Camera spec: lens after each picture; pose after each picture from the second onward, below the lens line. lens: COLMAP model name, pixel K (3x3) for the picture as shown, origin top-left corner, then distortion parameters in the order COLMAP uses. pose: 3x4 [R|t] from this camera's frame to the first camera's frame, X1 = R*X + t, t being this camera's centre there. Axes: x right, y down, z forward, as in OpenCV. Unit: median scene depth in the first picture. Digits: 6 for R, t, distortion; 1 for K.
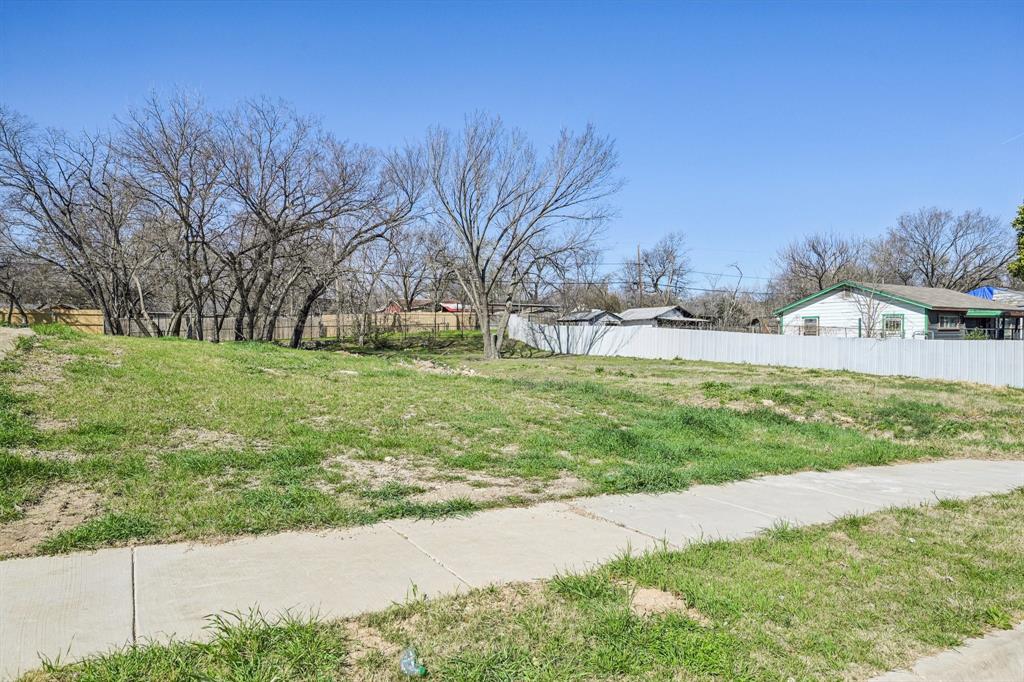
lens RADIAL K [[633.9, 0, 512.0], [0, 633.9, 341.0], [0, 0, 1]] dist [-0.001400, -0.000851]
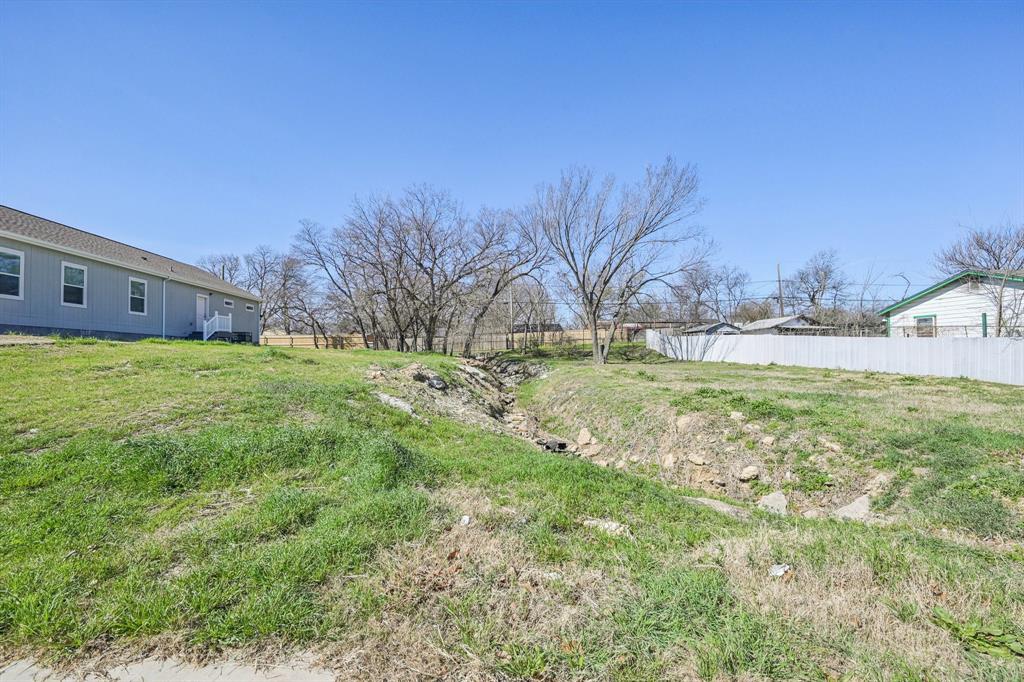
lens RADIAL K [[424.2, 0, 511.7], [0, 424.2, 346.9], [0, 0, 1]] dist [-0.000126, -0.000089]
pose [[0.889442, -0.017444, -0.456714, 0.196872], [0.010355, 0.999784, -0.018022, 0.007692], [0.456930, 0.011301, 0.889431, 0.188943]]
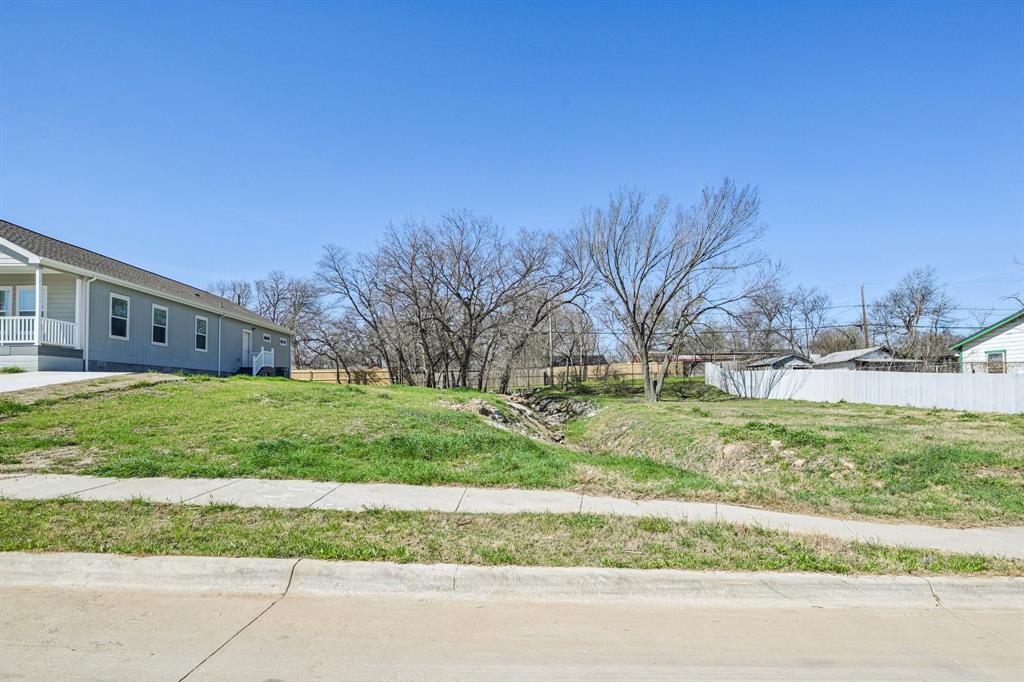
lens RADIAL K [[525.9, 0, 510.0], [0, 525.9, 378.7], [0, 0, 1]] dist [-0.000759, 0.000687]
pose [[0.862835, -0.019904, -0.505093, 0.227541], [0.008502, 0.999655, -0.024871, 0.008581], [0.505413, 0.017165, 0.862707, 0.064155]]
